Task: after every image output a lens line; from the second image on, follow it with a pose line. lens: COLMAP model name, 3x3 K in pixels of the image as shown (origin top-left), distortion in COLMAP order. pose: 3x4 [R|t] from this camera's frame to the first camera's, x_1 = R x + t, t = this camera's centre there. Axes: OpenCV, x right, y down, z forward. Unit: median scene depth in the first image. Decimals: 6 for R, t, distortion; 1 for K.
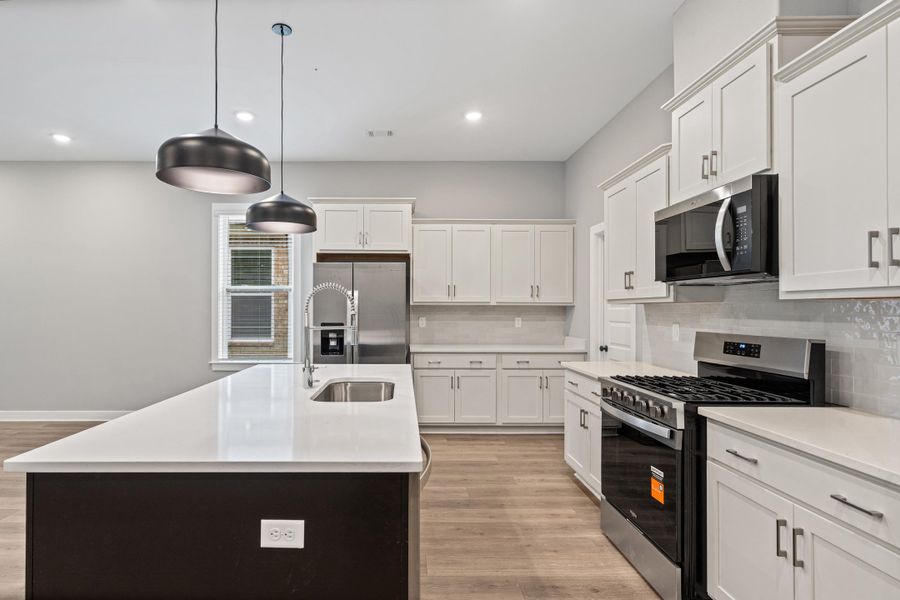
lens RADIAL K [[462.7, 0, 414.5], [0, 462.7, 304.9], [0, 0, 1]] dist [-0.010755, 0.000781]
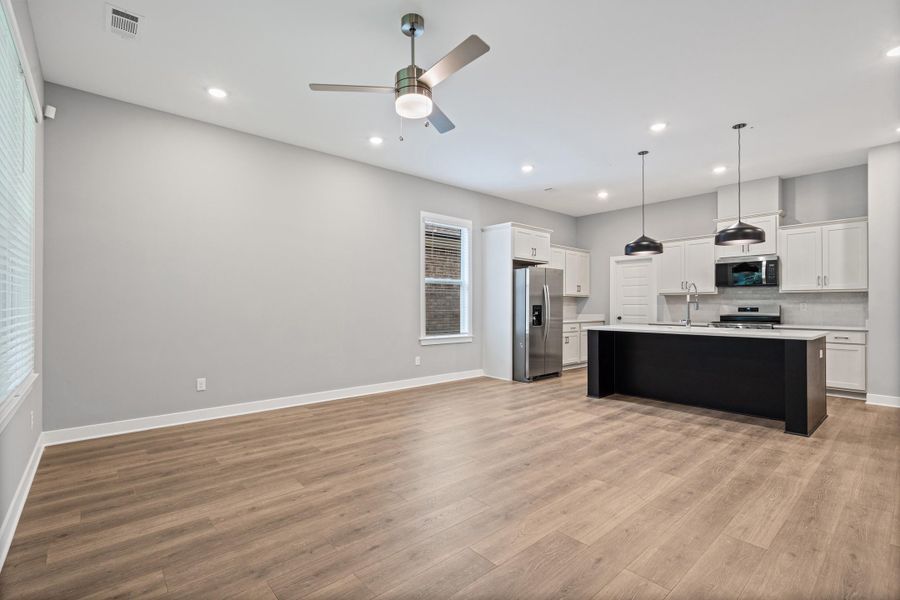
lens RADIAL K [[409.4, 0, 443.8], [0, 409.4, 304.5], [0, 0, 1]] dist [-0.005442, 0.000906]
pose [[0.757994, 0.002411, 0.652256, -1.878775], [-0.005631, 0.999980, 0.002848, 0.048644], [-0.652237, -0.005832, 0.757993, 0.205044]]
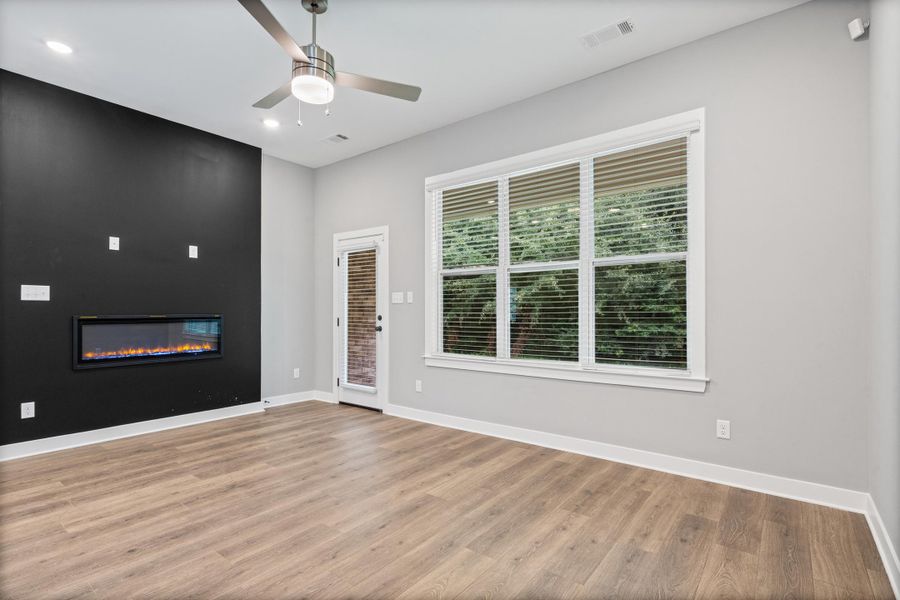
lens RADIAL K [[436.9, 0, 436.9], [0, 436.9, 308.4], [0, 0, 1]] dist [0.002009, 0.000750]
pose [[-0.632730, -0.001353, -0.774371, -0.893322], [0.009184, 0.999915, -0.009252, 0.060412], [0.774318, -0.012965, -0.632664, 1.580738]]
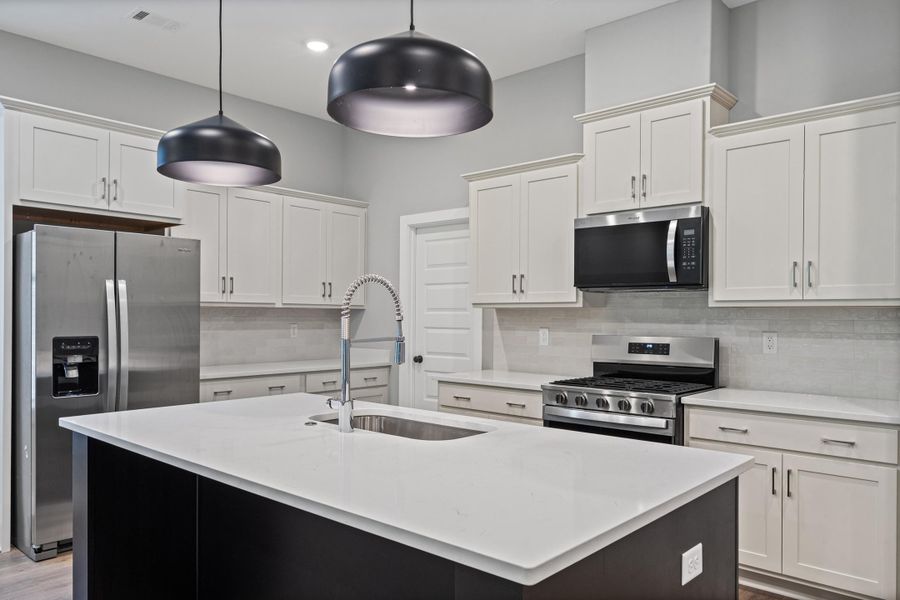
lens RADIAL K [[639.1, 0, 450.8], [0, 639.1, 320.1], [0, 0, 1]] dist [-0.013050, 0.015630]
pose [[0.672033, -0.002973, 0.740515, -0.610324], [-0.011222, 0.999836, 0.014198, 0.004824], [-0.740436, -0.017852, 0.671890, 0.212541]]
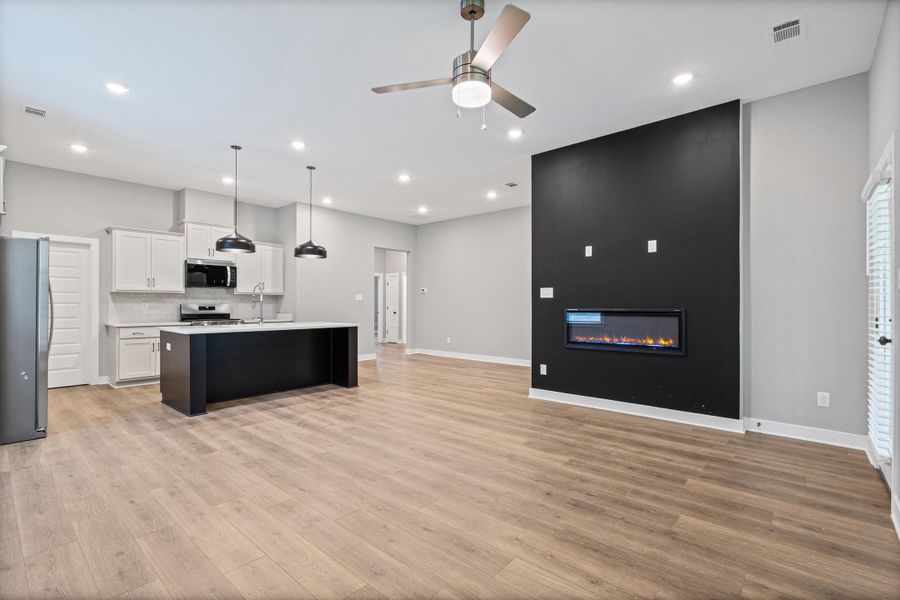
lens RADIAL K [[409.4, 0, 444.9], [0, 409.4, 305.1], [0, 0, 1]] dist [-0.005442, 0.000906]
pose [[-0.745294, 0.000683, 0.666735, -1.869845], [-0.005842, 0.999954, -0.007555, 0.062365], [-0.666710, -0.009526, -0.745256, 1.515917]]
